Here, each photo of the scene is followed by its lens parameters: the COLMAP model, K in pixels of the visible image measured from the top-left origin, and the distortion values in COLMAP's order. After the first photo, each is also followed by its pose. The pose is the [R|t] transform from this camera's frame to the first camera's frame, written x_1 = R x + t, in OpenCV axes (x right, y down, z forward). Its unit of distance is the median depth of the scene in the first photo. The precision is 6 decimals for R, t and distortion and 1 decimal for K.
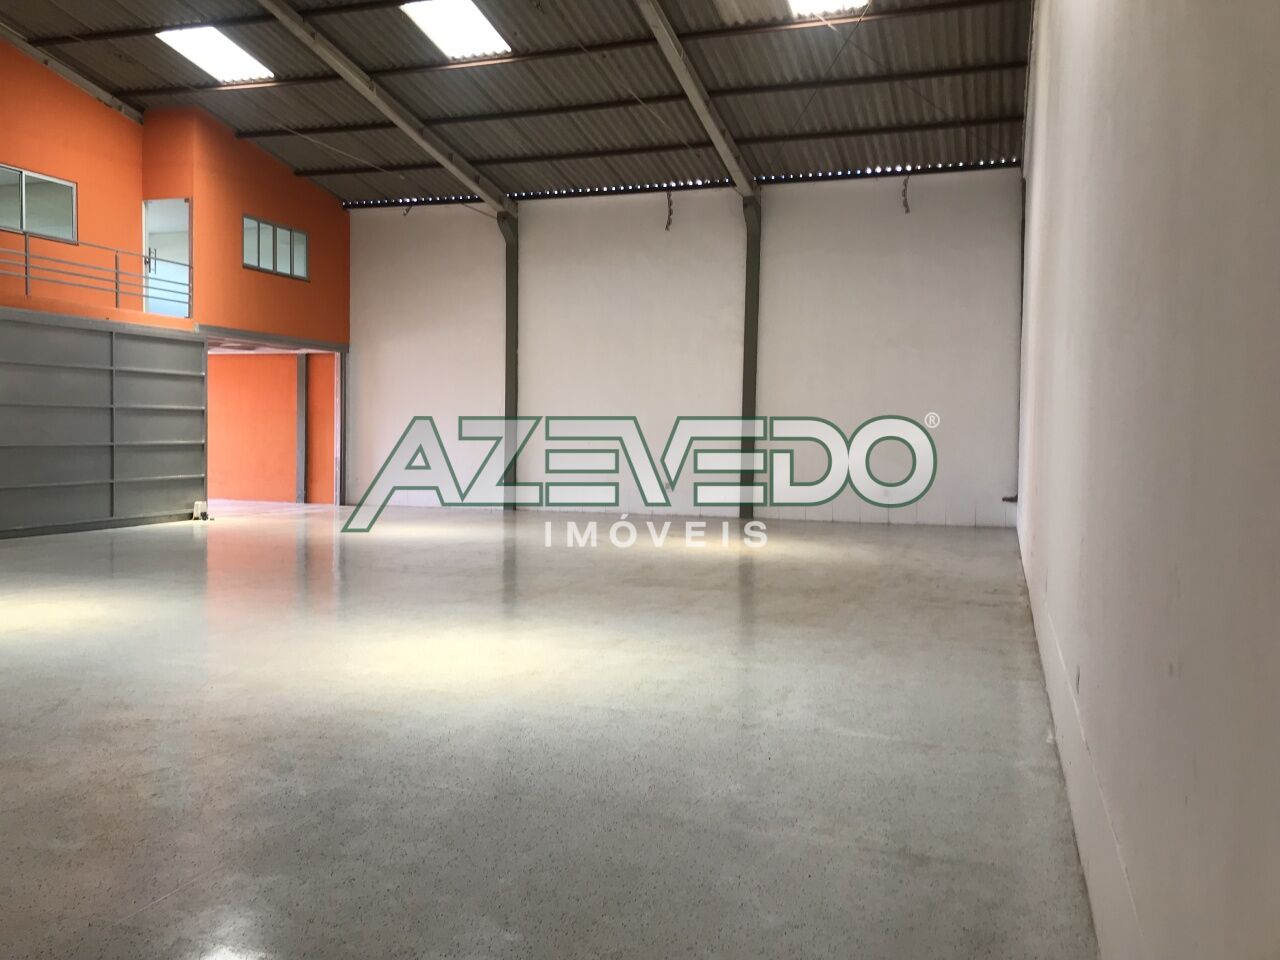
lens RADIAL K [[1042.1, 0, 644.5], [0, 1042.1, 476.5], [0, 0, 1]] dist [-0.002501, 0.005539]
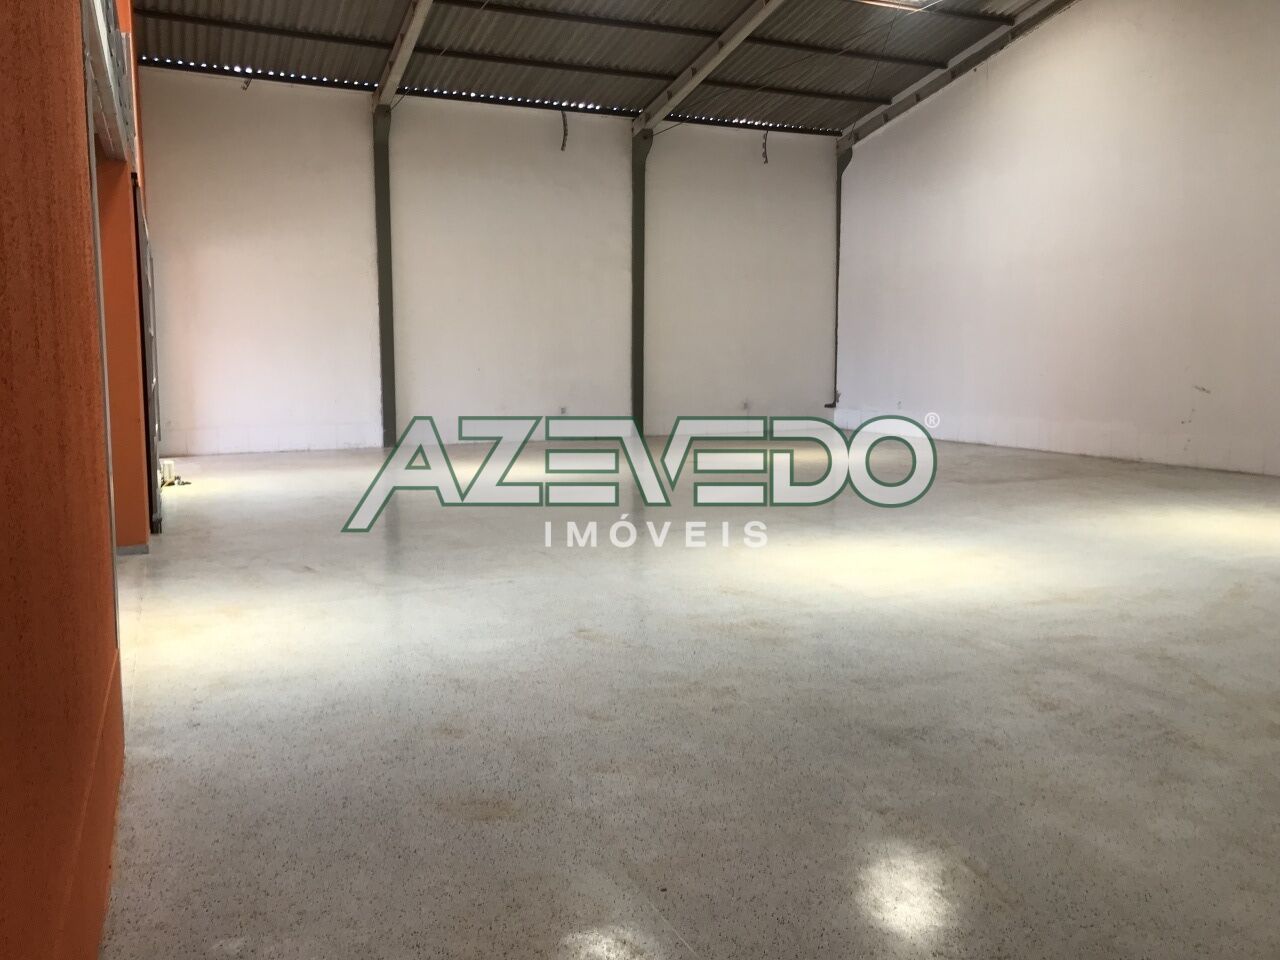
lens RADIAL K [[1042.1, 0, 644.5], [0, 1042.1, 476.5], [0, 0, 1]] dist [-0.002501, 0.005539]
pose [[0.731358, -0.094687, 0.675388, -0.620256], [0.041738, 0.994673, 0.094254, -0.018864], [-0.680715, -0.040744, 0.731414, 0.211254]]
